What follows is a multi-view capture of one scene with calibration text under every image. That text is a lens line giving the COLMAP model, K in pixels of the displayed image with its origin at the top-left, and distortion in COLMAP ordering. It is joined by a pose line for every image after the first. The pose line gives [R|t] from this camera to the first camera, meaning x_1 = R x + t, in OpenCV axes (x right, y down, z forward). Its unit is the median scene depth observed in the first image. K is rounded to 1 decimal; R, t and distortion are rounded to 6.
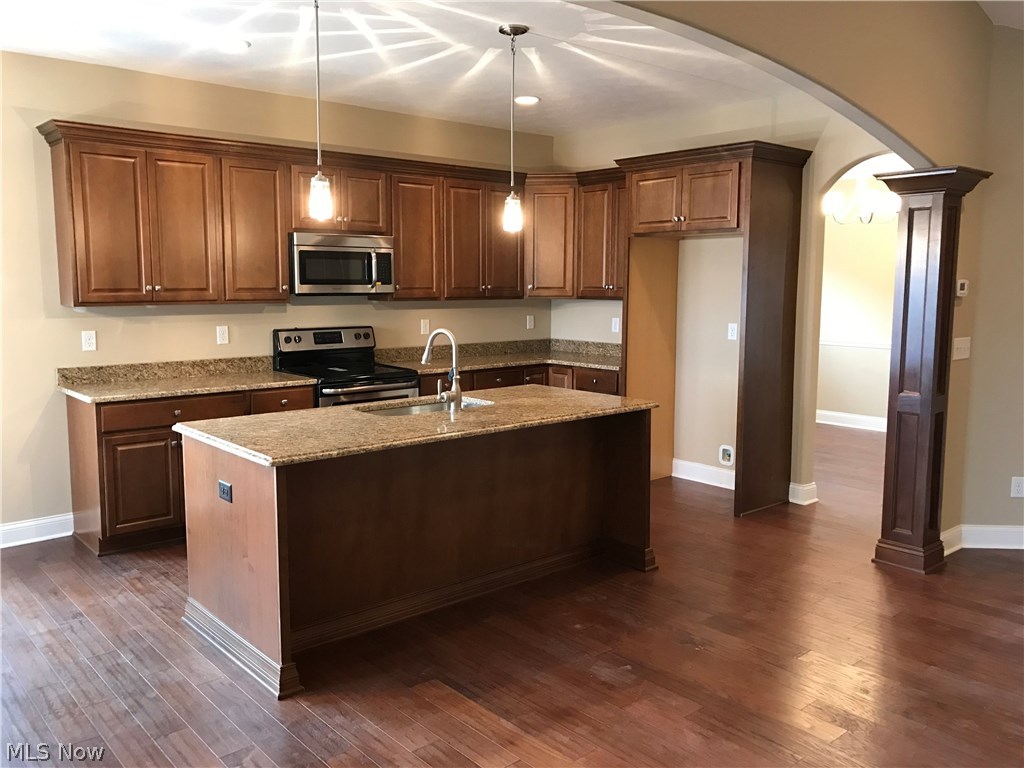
lens RADIAL K [[829.0, 0, 512.0], [0, 829.0, 384.0], [0, 0, 1]] dist [0.026442, -0.002393]
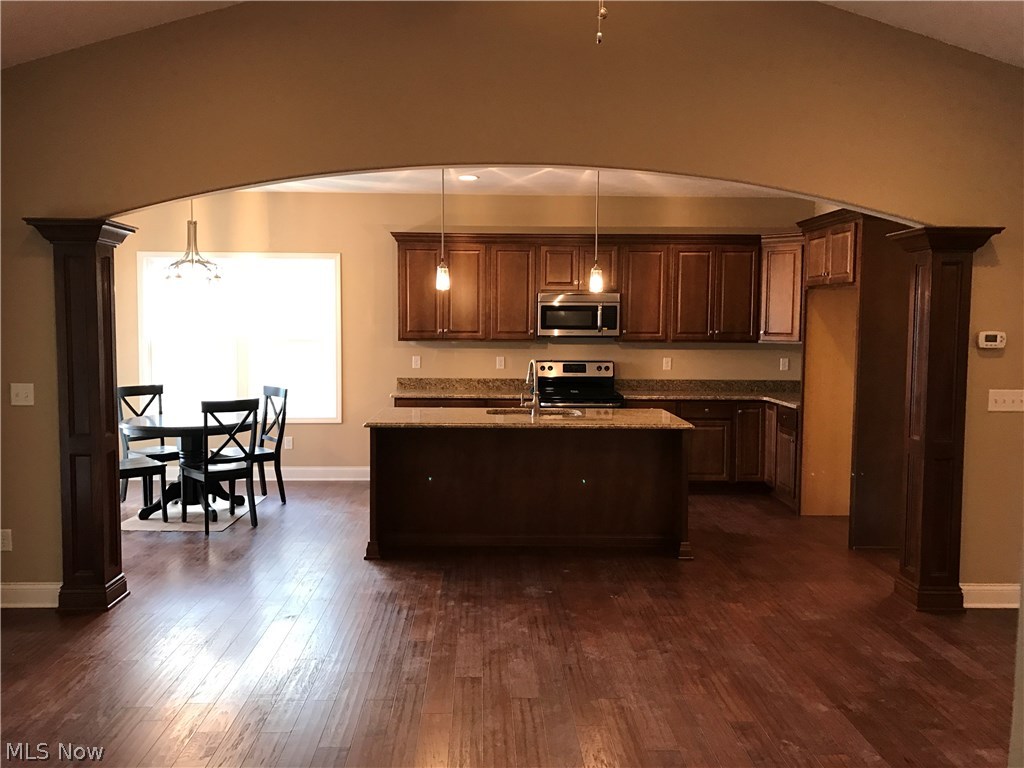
lens RADIAL K [[829.0, 0, 512.0], [0, 829.0, 384.0], [0, 0, 1]] dist [0.026442, -0.002393]
pose [[0.771690, 0.052304, -0.633845, 0.591716], [-0.084352, 0.996225, -0.020489, 0.006859], [0.630381, 0.069277, 0.773189, -0.117197]]
